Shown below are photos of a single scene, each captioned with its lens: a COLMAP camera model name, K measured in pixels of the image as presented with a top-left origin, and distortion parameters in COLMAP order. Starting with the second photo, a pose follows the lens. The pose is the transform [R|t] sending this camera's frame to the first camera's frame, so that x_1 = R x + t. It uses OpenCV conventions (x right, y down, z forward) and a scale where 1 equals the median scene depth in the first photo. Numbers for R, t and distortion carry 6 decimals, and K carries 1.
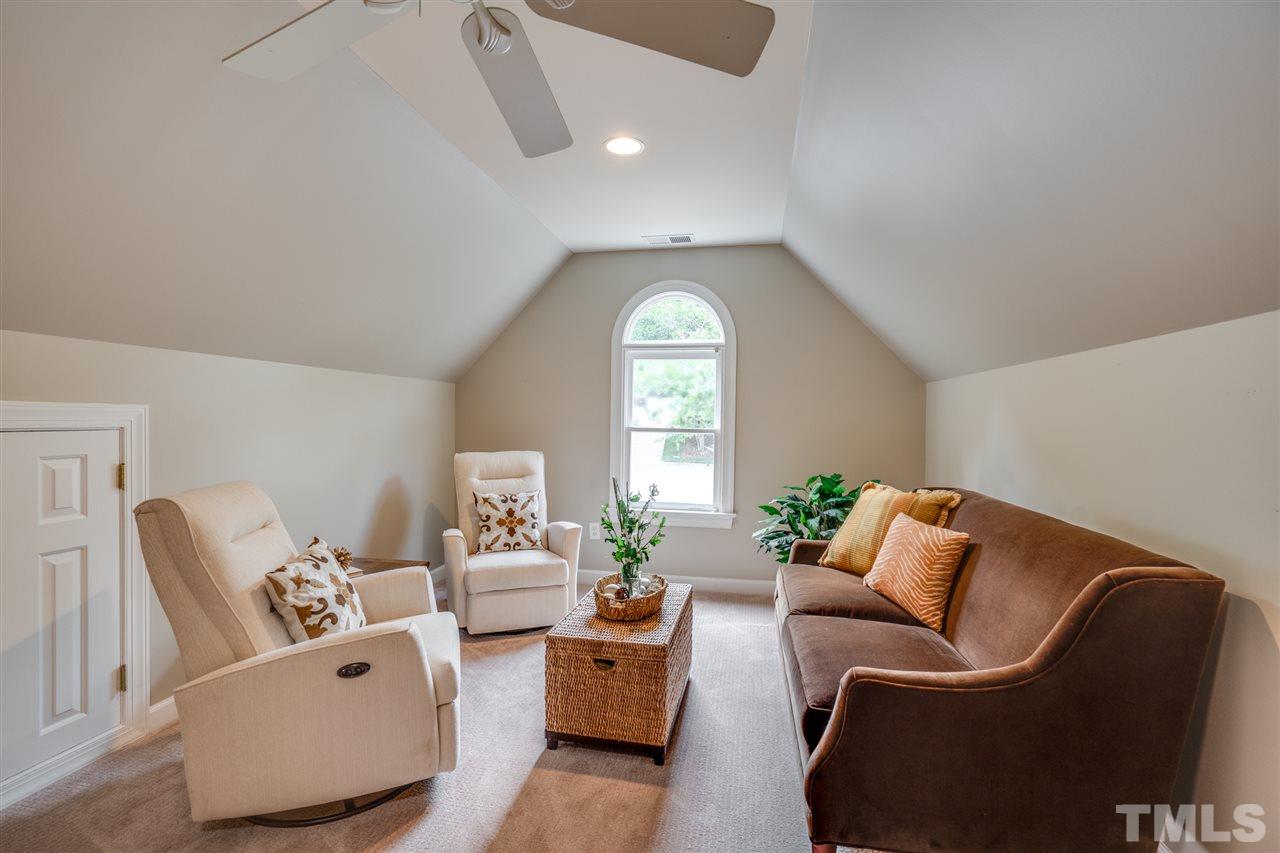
lens RADIAL K [[580.4, 0, 640.0], [0, 580.4, 426.5], [0, 0, 1]] dist [0.000441, 0.000838]
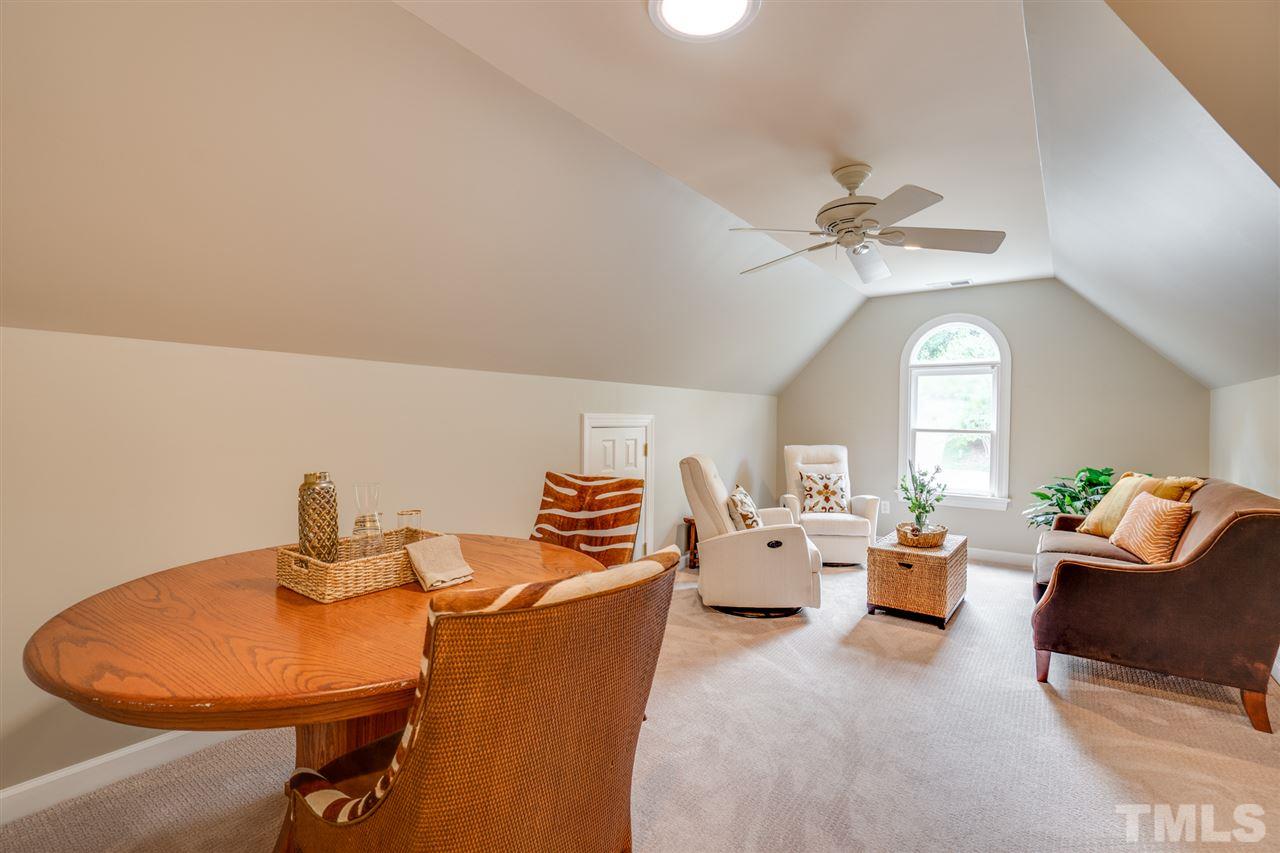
lens RADIAL K [[580.4, 0, 640.0], [0, 580.4, 426.5], [0, 0, 1]] dist [0.000441, 0.000838]
pose [[0.904641, 0.003040, -0.426163, -0.030936], [-0.006145, 0.999964, -0.005912, 0.011477], [0.426130, 0.007967, 0.904627, -0.646038]]
